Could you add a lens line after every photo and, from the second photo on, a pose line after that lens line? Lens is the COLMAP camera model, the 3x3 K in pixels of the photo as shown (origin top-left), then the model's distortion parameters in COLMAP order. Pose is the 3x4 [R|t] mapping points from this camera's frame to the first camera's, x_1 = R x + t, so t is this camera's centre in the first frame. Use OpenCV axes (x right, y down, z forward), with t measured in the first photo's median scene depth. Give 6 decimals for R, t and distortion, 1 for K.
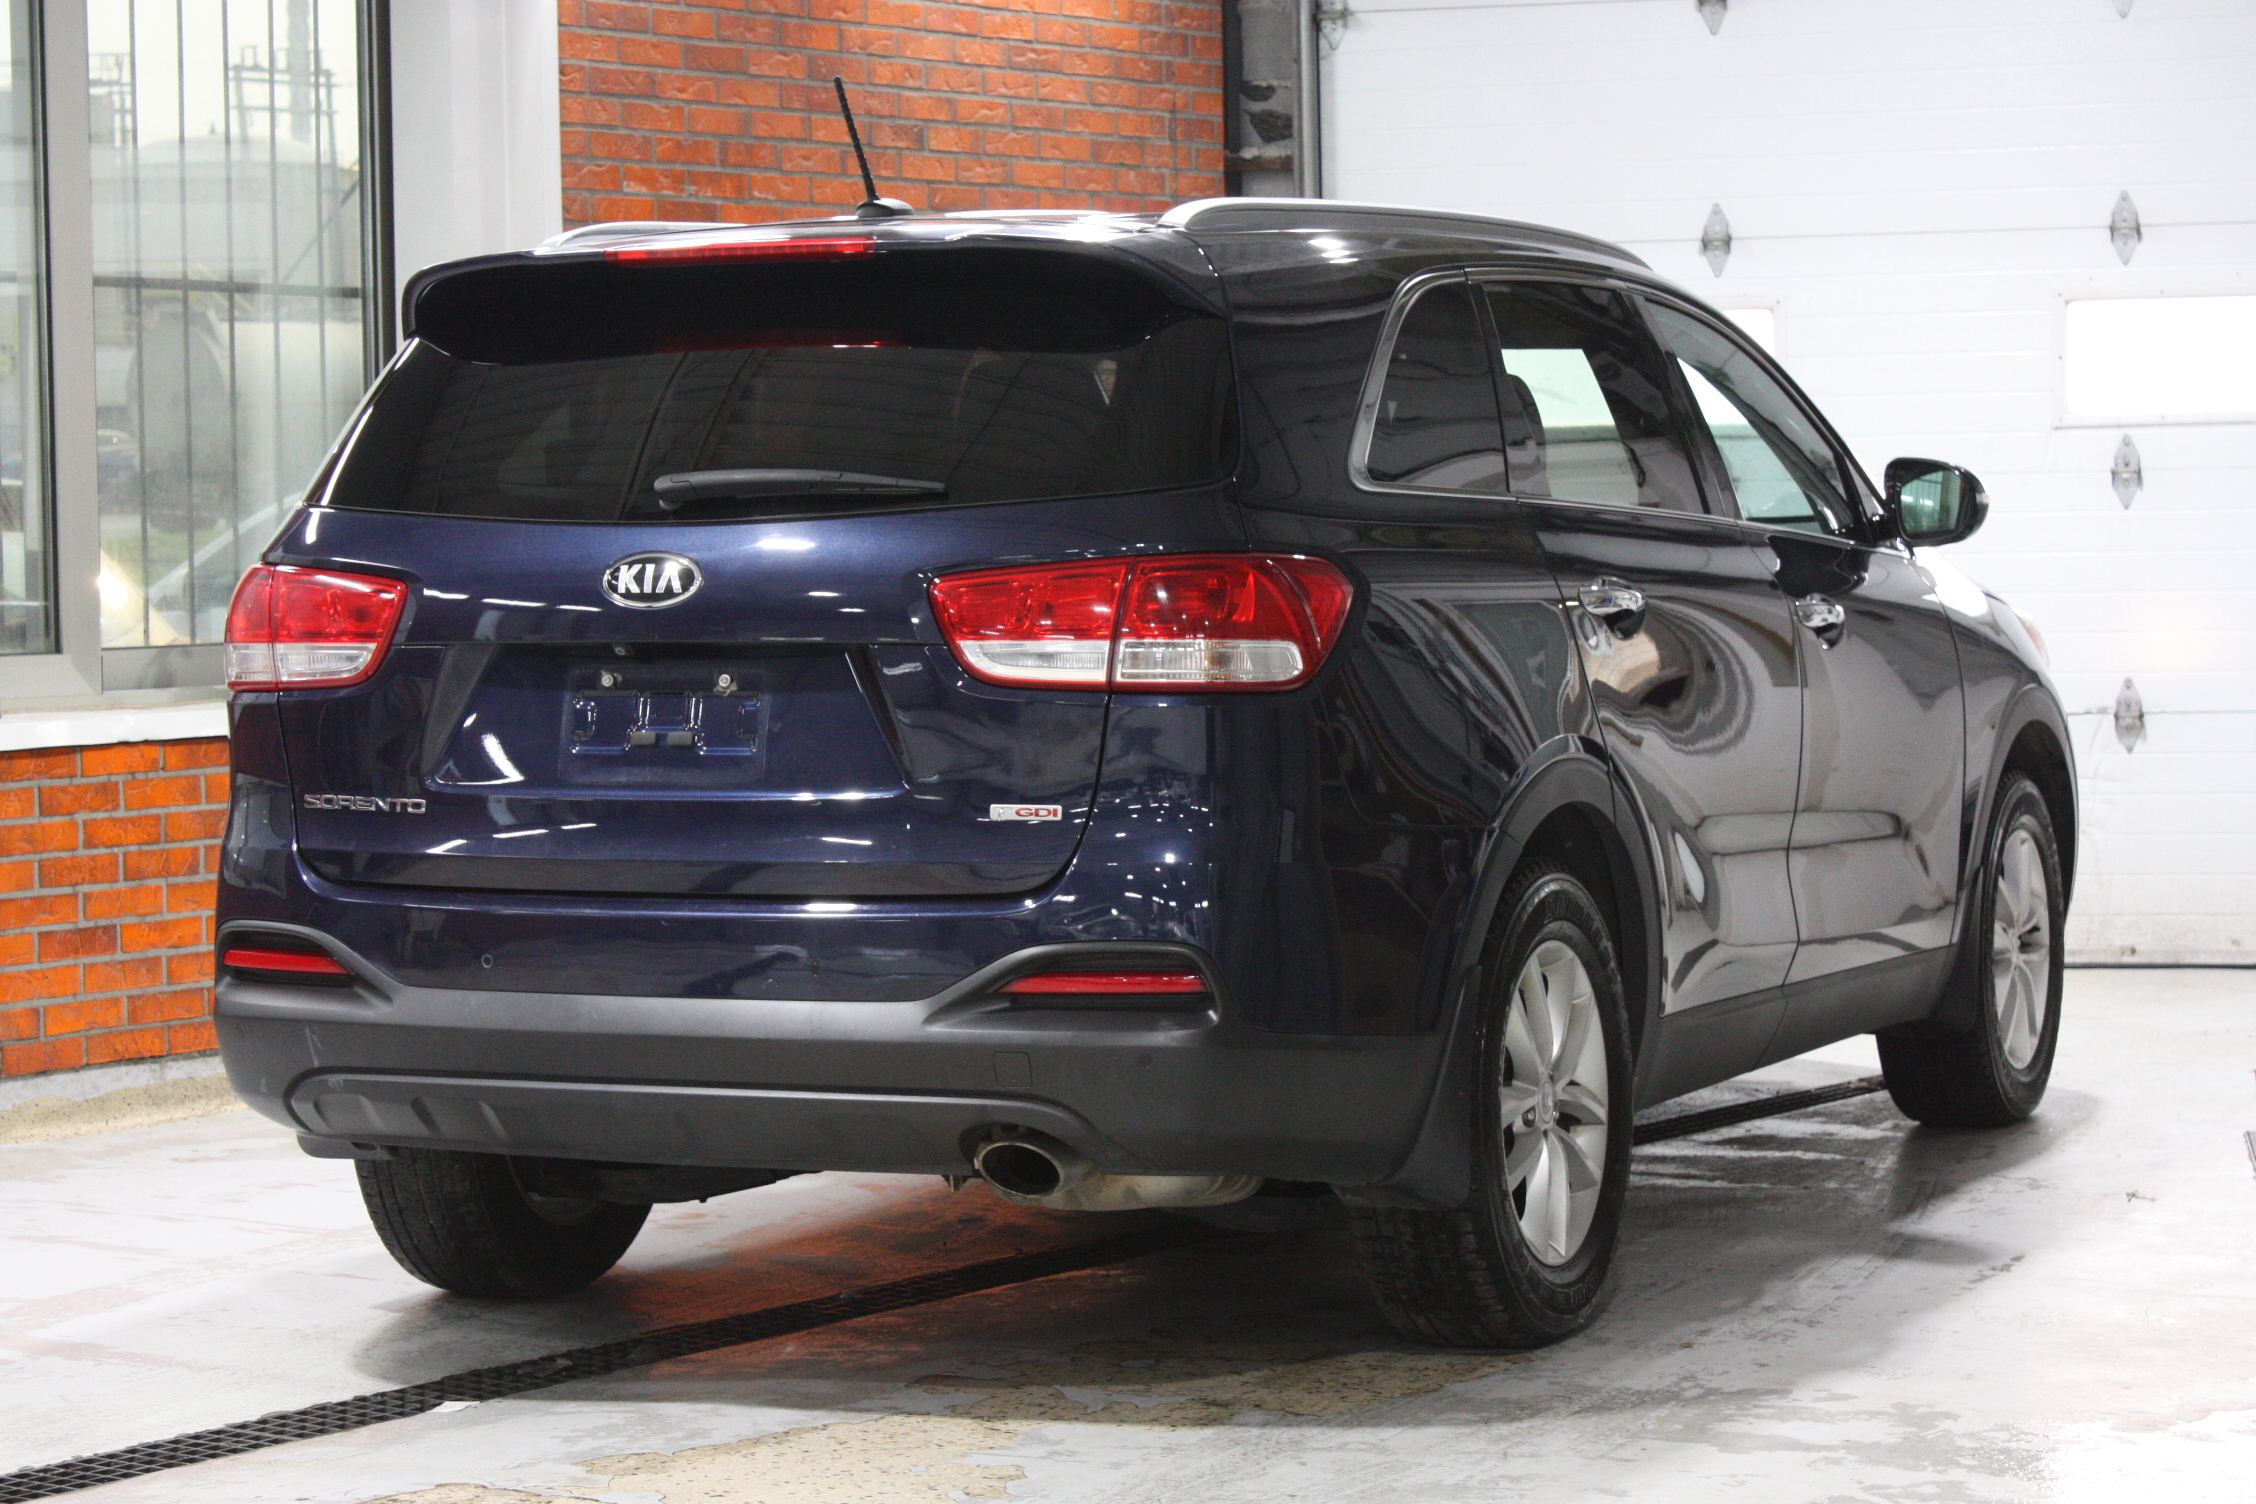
lens RADIAL K [[5012.0, 0, 1128.8], [0, 5012.0, 739.9], [0, 0, 1]] dist [-0.001246, 0.000000]
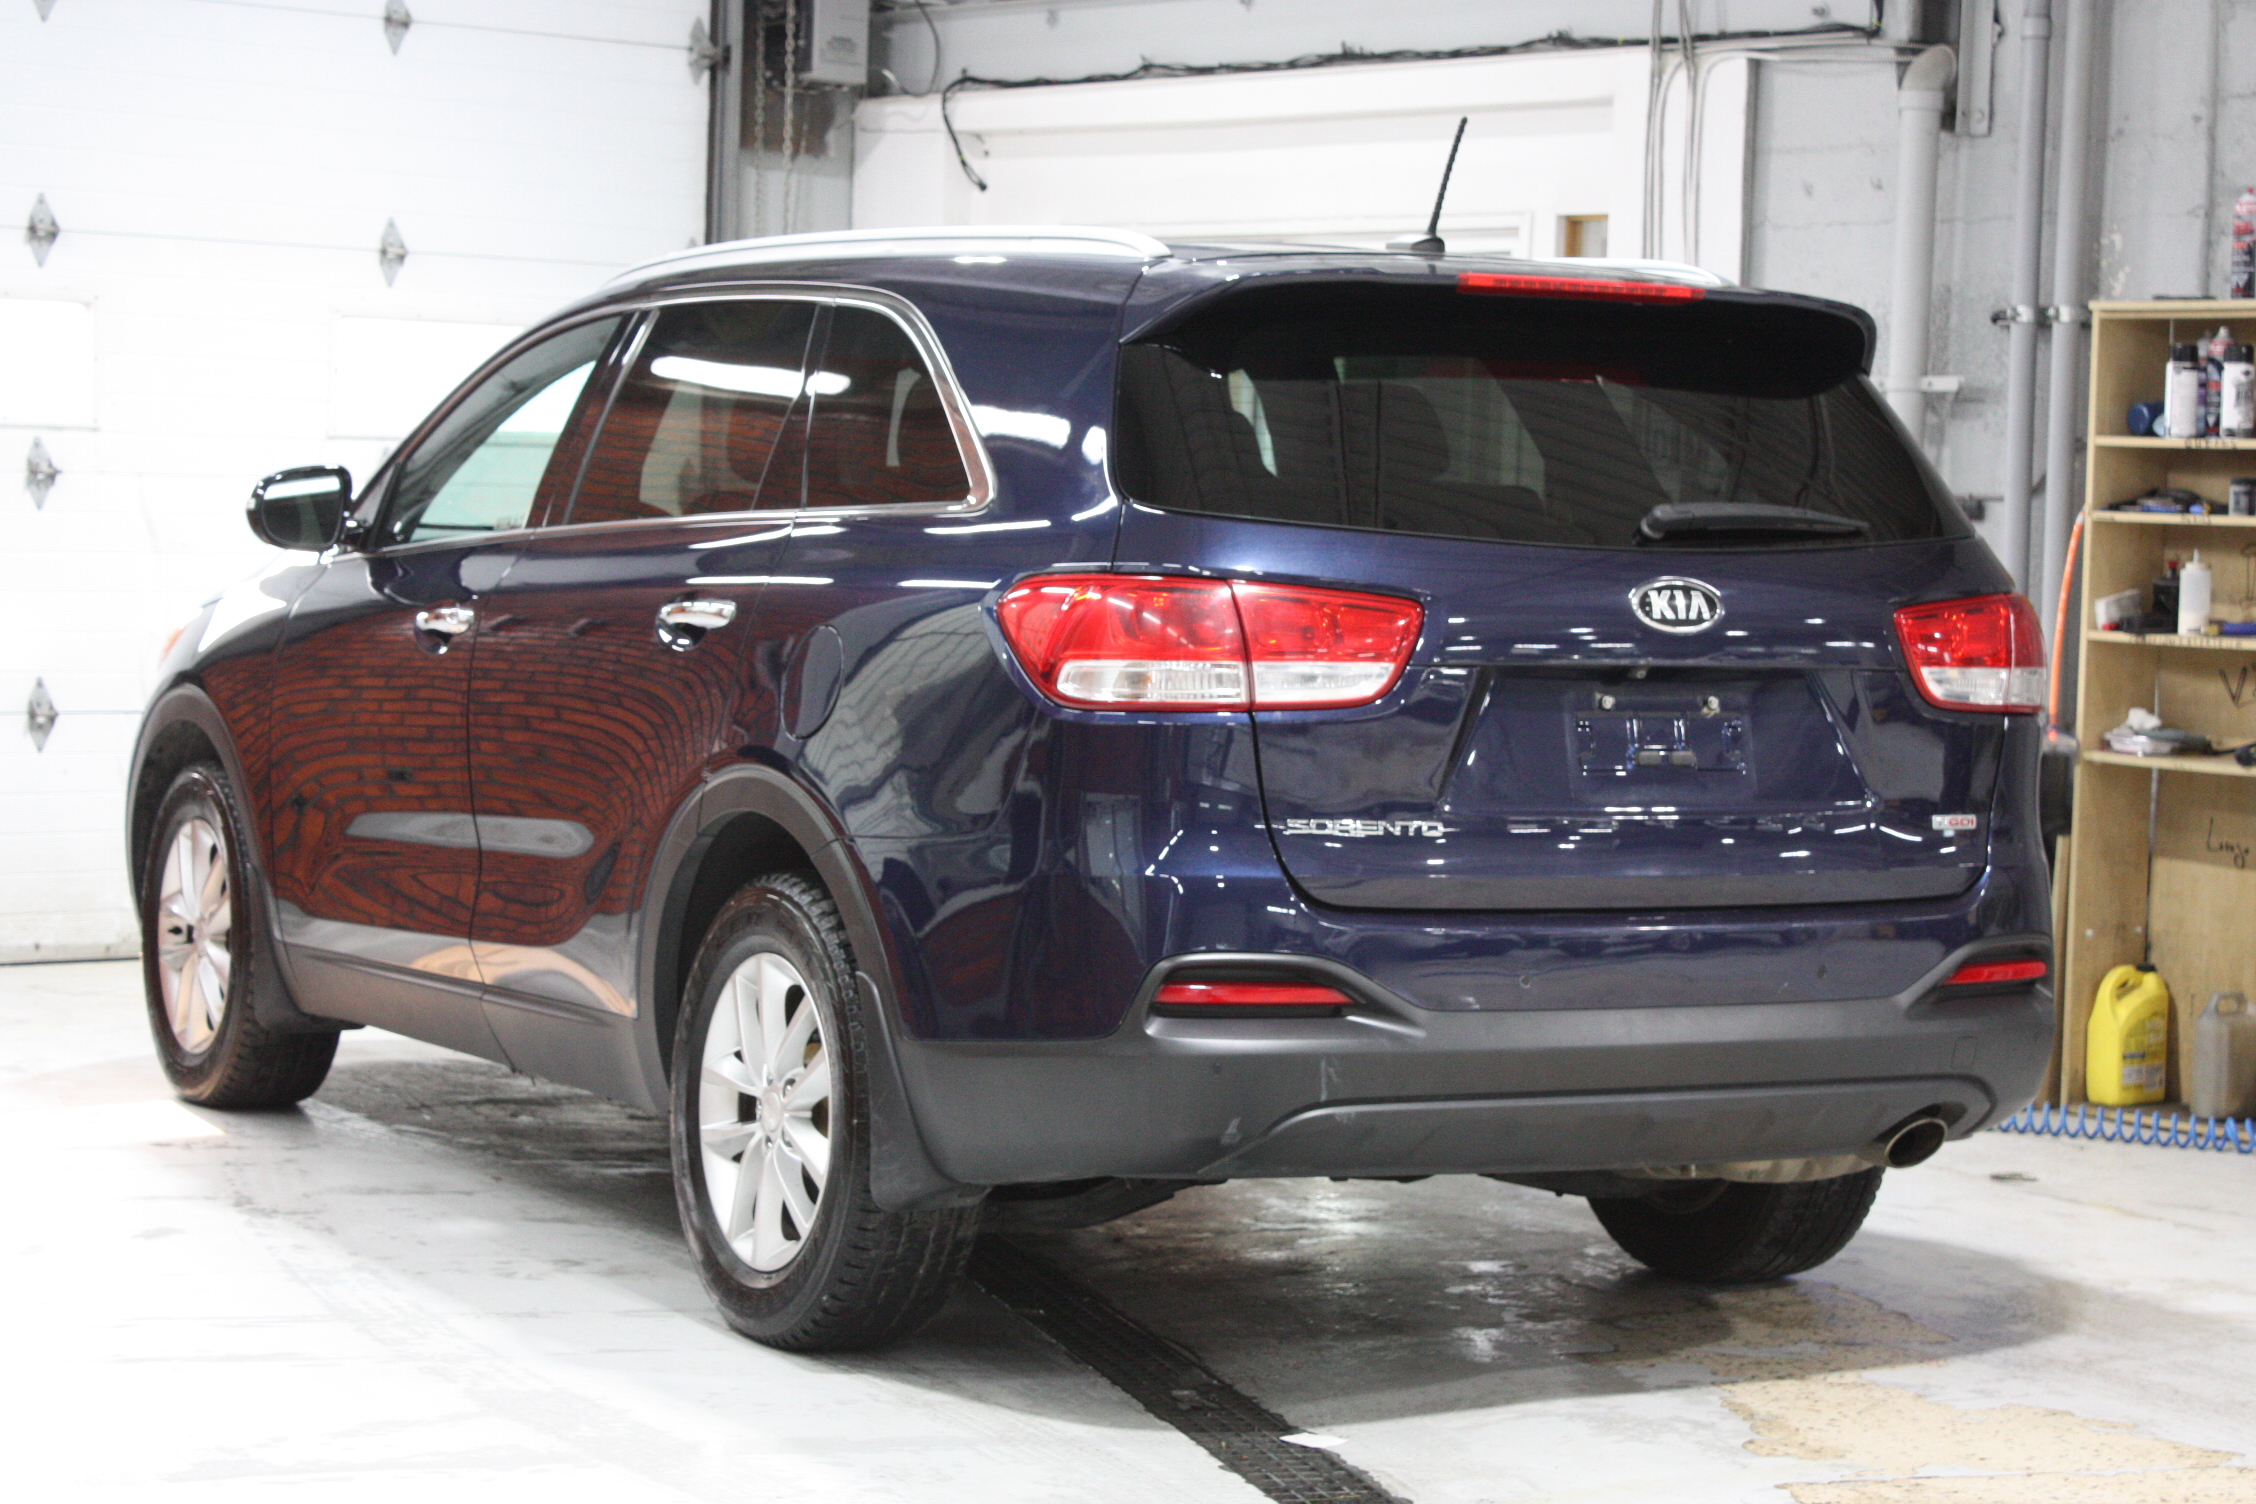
lens RADIAL K [[4831.9, 0, 1133.1], [0, 4831.9, 760.6], [0, 0, 1]] dist [0.082020, 0.000000]
pose [[0.600069, -0.008774, 0.799900, -0.924379], [0.001311, 0.999949, 0.009985, -0.009626], [-0.799947, -0.004943, 0.600050, 0.466895]]
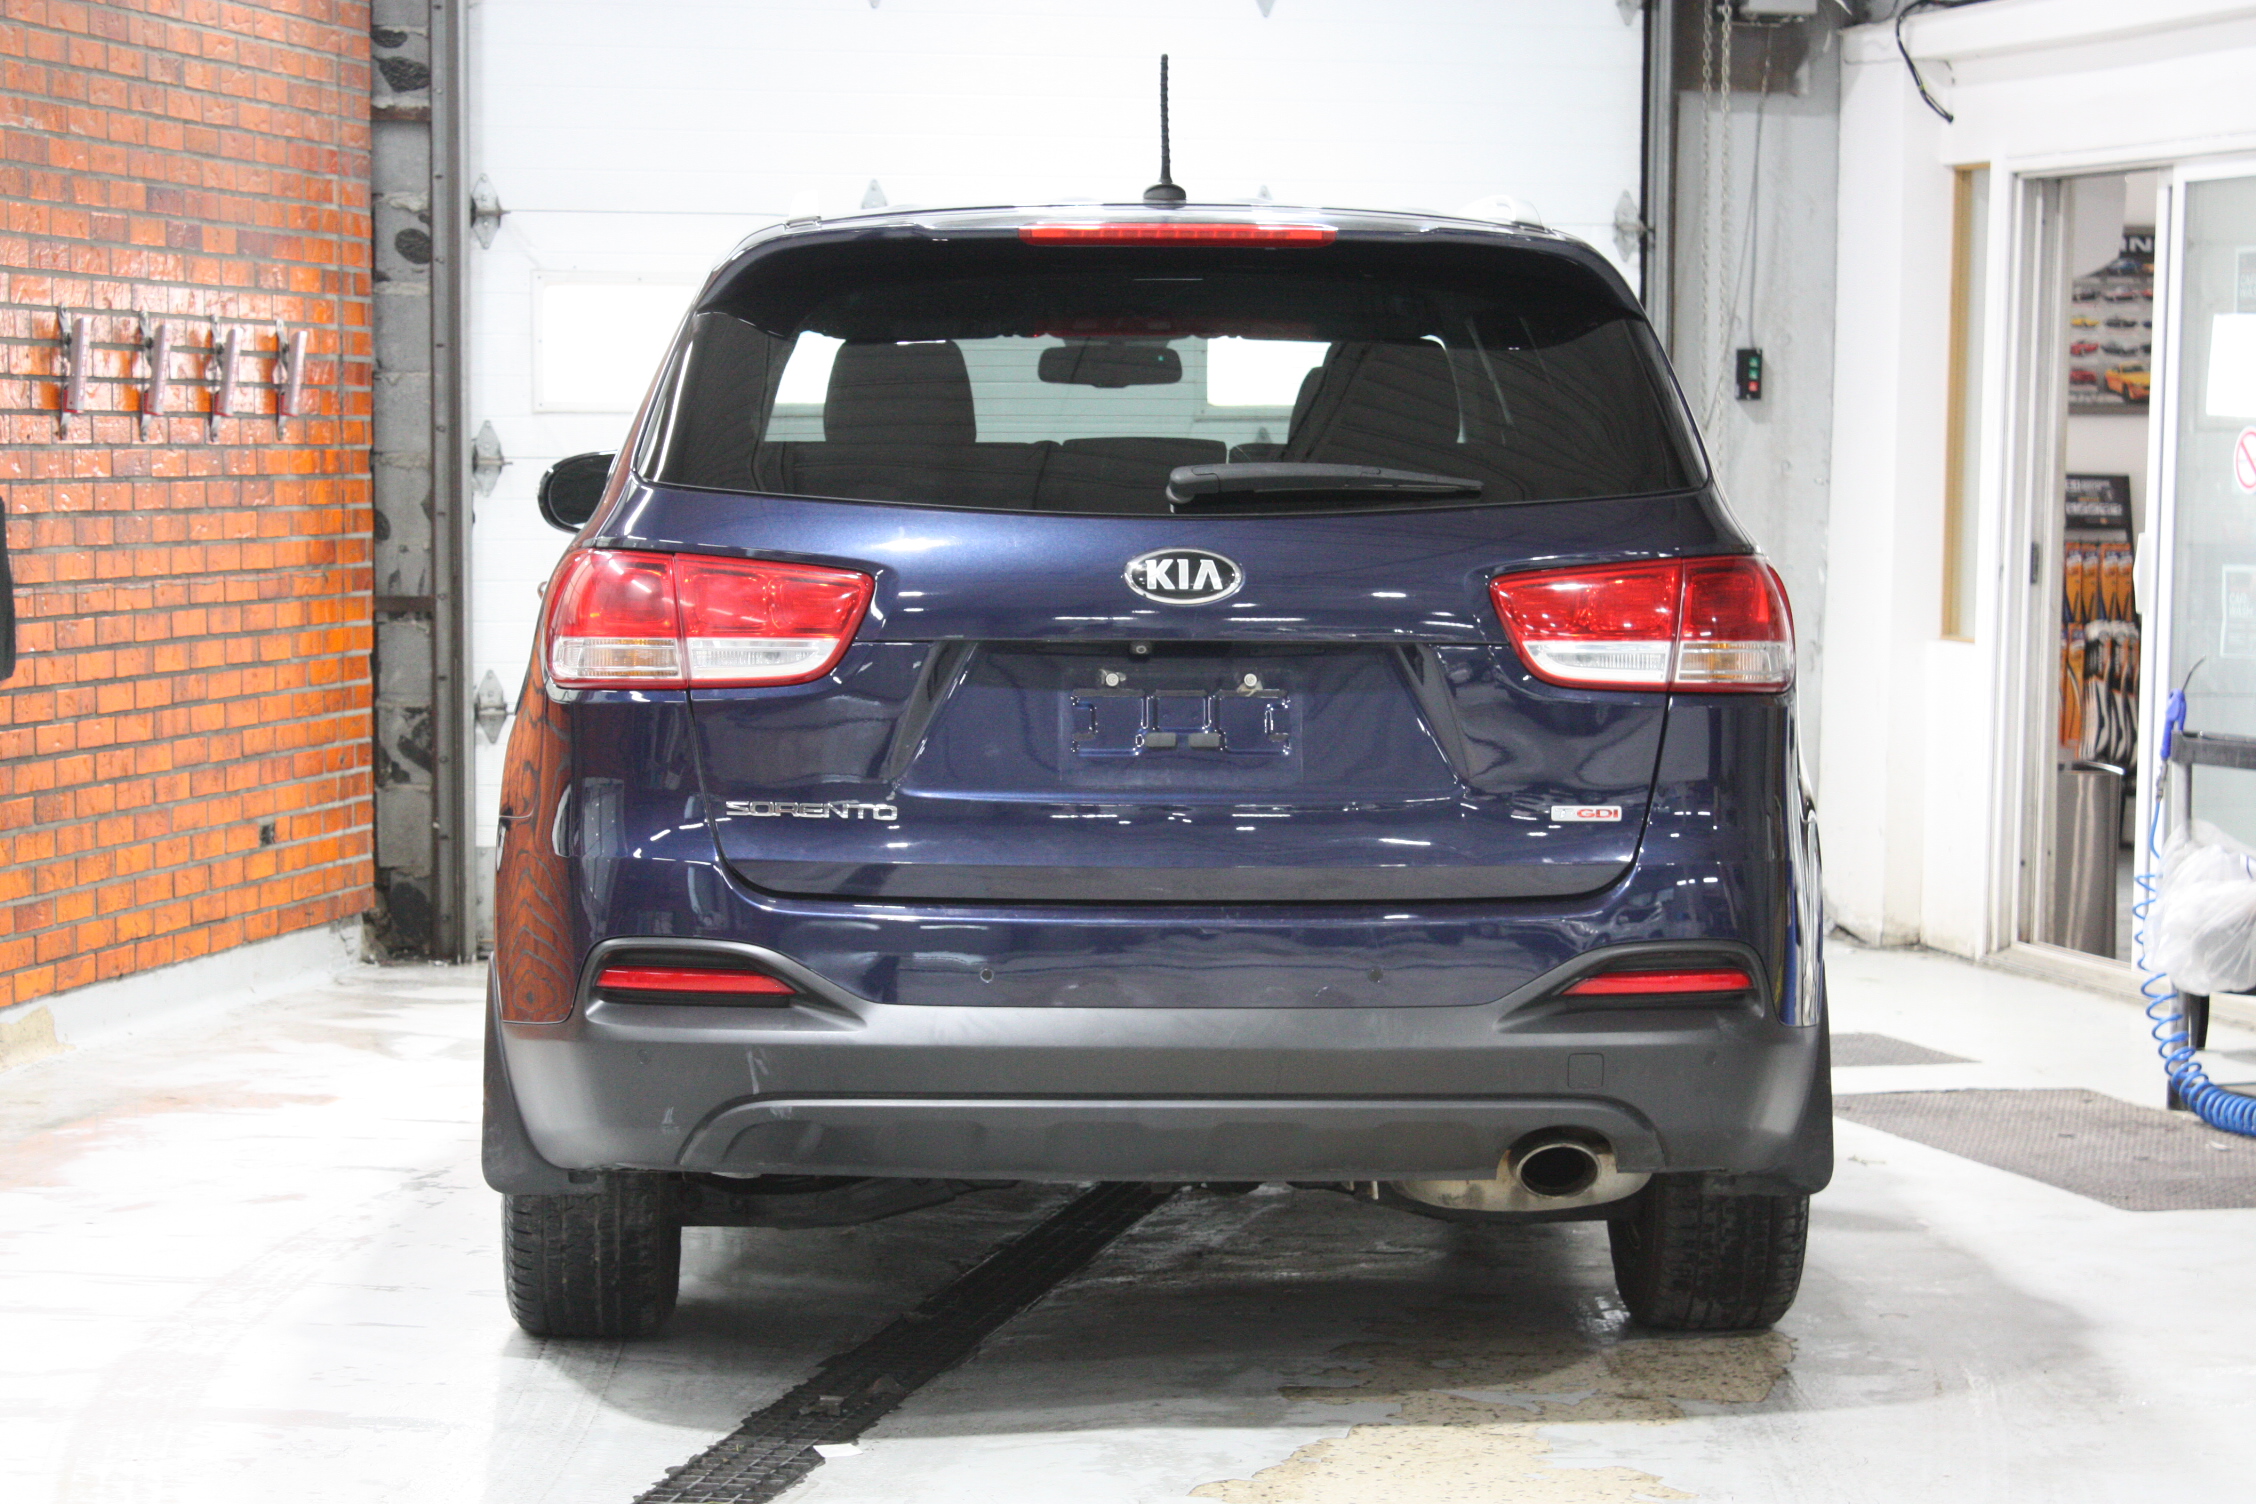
lens RADIAL K [[5292.2, 0, 1124.3], [0, 5292.2, 757.8], [0, 0, 1]] dist [0.050463, 0.000000]
pose [[0.895908, -0.004905, 0.444212, -0.534663], [0.000935, 0.999958, 0.009157, -0.005976], [-0.444238, -0.007788, 0.895875, 0.086871]]
